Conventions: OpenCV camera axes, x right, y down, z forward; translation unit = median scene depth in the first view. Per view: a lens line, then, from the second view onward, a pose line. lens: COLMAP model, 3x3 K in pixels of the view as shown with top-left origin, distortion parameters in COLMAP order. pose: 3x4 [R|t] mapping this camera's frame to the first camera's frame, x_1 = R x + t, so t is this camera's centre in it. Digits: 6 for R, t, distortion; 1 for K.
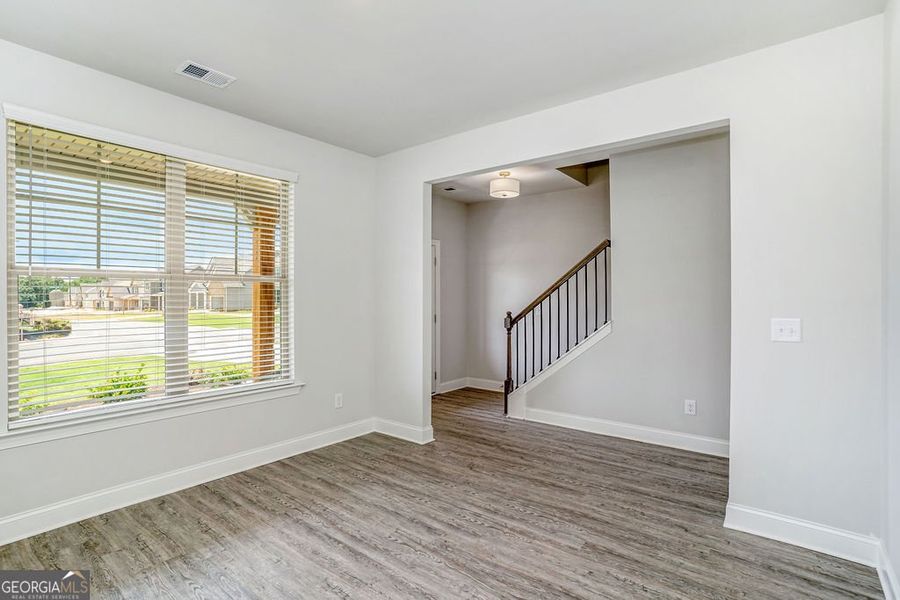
lens RADIAL K [[442.1, 0, 450.0], [0, 442.1, 300.0], [0, 0, 1]] dist [-0.049689, 0.023362]
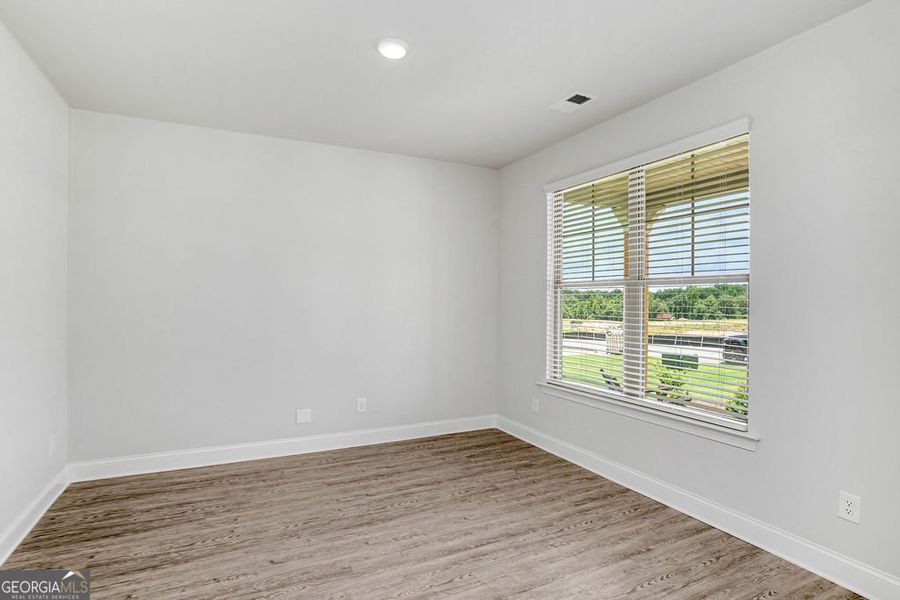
lens RADIAL K [[482.7, 0, 450.0], [0, 482.7, 300.0], [0, 0, 1]] dist [-0.056577, 0.032766]
pose [[-0.437767, 0.001096, -0.899088, 0.683883], [-0.006899, 0.999966, 0.004578, -0.015618], [0.899062, 0.008207, -0.437744, 1.270729]]
